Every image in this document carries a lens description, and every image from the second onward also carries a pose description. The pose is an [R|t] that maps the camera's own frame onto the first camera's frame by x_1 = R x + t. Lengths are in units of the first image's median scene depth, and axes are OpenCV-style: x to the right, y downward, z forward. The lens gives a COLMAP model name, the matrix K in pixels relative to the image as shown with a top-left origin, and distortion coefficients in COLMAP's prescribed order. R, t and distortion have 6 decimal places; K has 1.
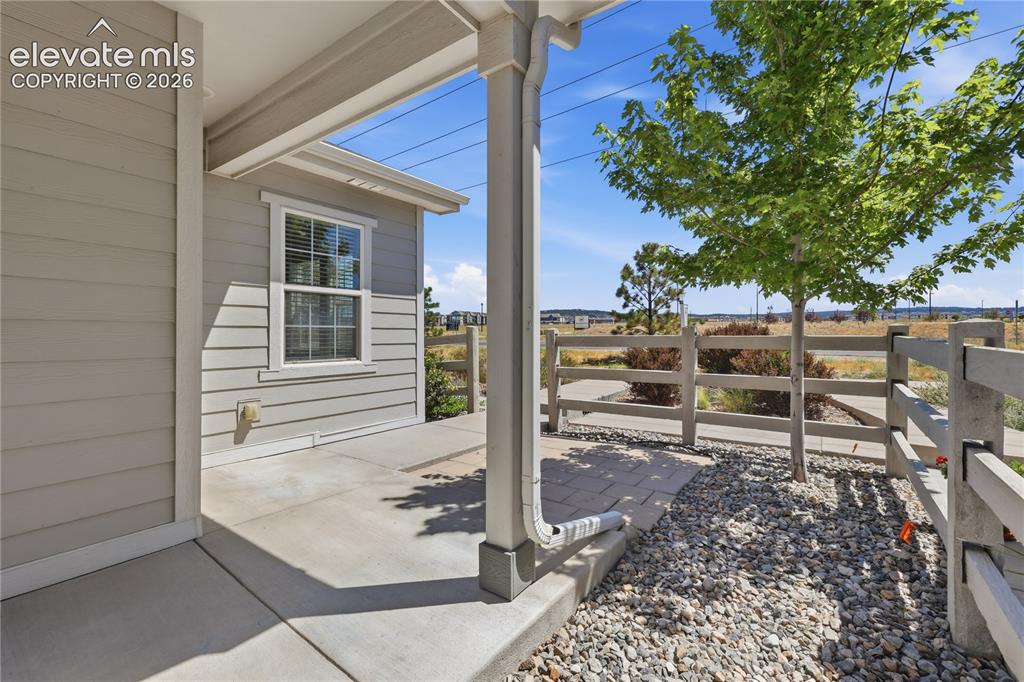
lens RADIAL K [[438.4, 0, 516.8], [0, 438.4, 337.4], [0, 0, 1]] dist [0.006303, -0.000905]
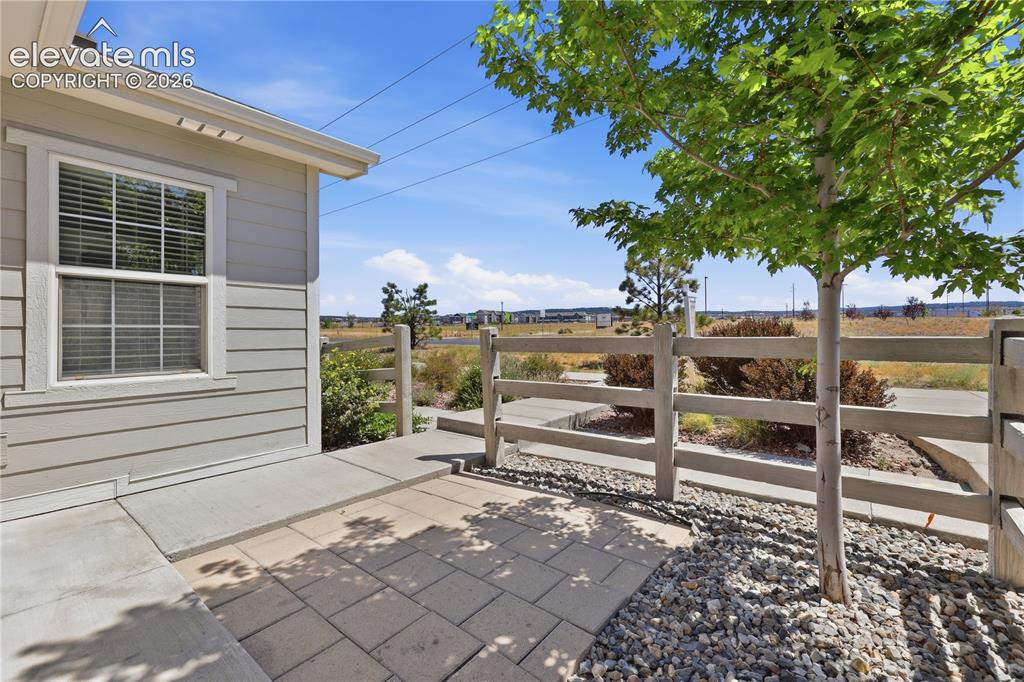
lens RADIAL K [[438.4, 0, 518.7], [0, 438.4, 334.0], [0, 0, 1]] dist [0.006303, -0.000905]
pose [[0.998250, -0.004449, -0.058963, 0.232793], [0.004149, 0.999978, -0.005207, -0.006816], [0.058985, 0.004953, 0.998247, 0.348971]]
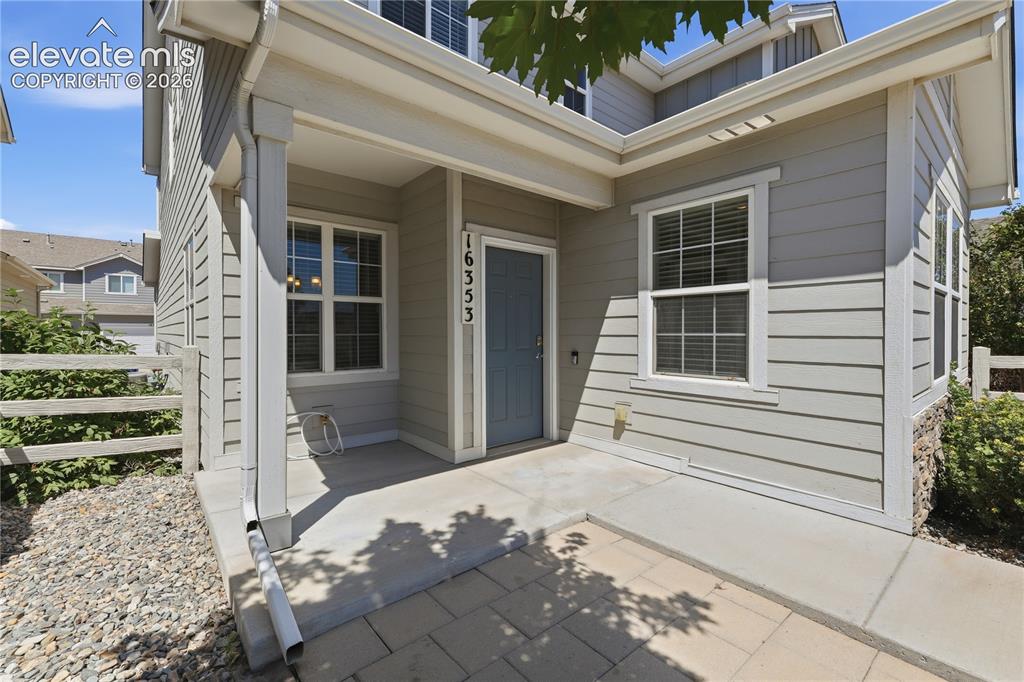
lens RADIAL K [[438.4, 0, 504.9], [0, 438.4, 339.5], [0, 0, 1]] dist [0.006303, -0.000905]
pose [[-0.255727, 0.015341, -0.966627, 0.480418], [-0.007566, 0.999812, 0.017869, -0.029558], [0.966719, 0.011883, -0.255563, 0.927235]]
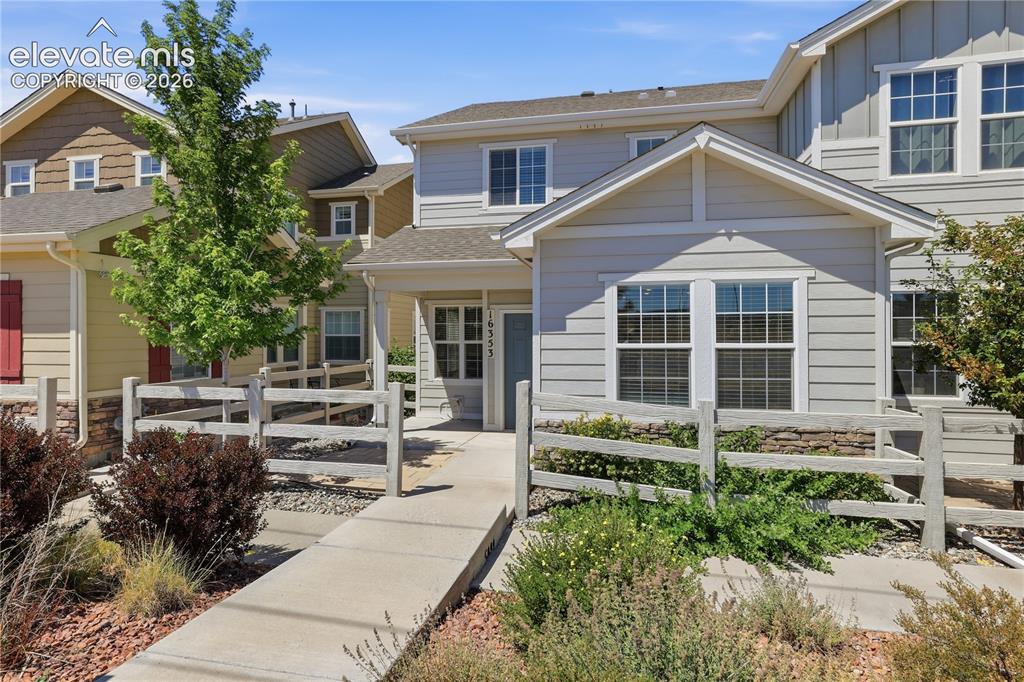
lens RADIAL K [[517.6, 0, 509.5], [0, 517.6, 338.9], [0, 0, 1]] dist [-0.000011, -0.000100]
pose [[-0.907970, -0.003002, -0.419024, 0.397786], [-0.007416, 0.999933, 0.008906, -0.147839], [0.418969, 0.011194, -0.907931, 2.619912]]
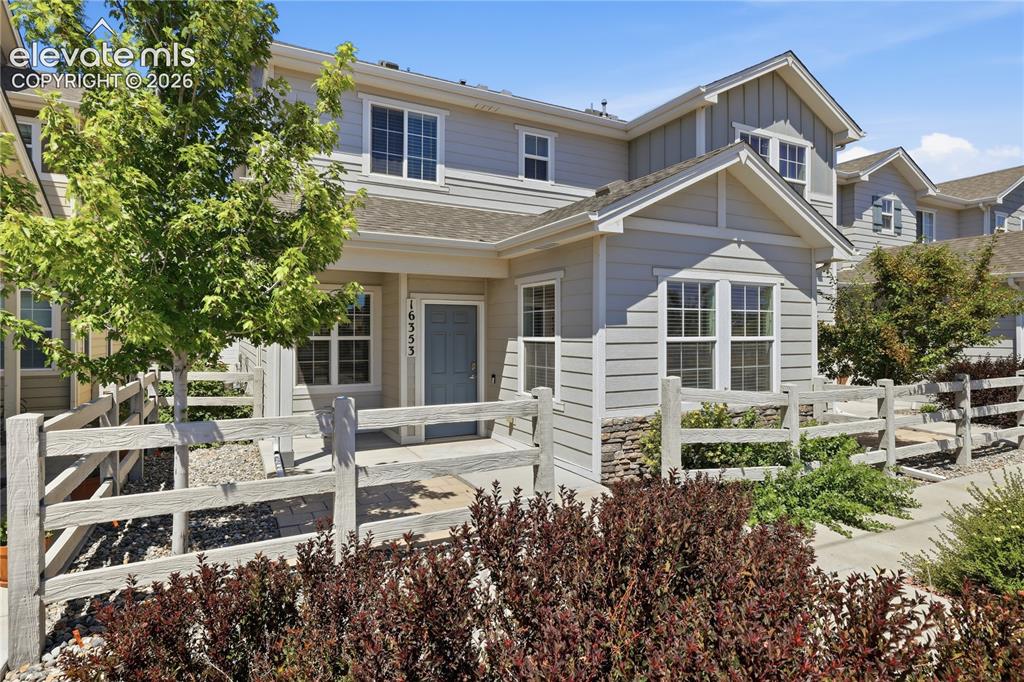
lens RADIAL K [[534.7, 0, 488.6], [0, 534.7, 338.4], [0, 0, 1]] dist [0.006488, 0.000369]
pose [[-0.470227, 0.002064, -0.882543, 1.092854], [-0.009354, 0.999929, 0.007322, -0.127833], [0.882496, 0.011698, -0.470175, 1.727061]]
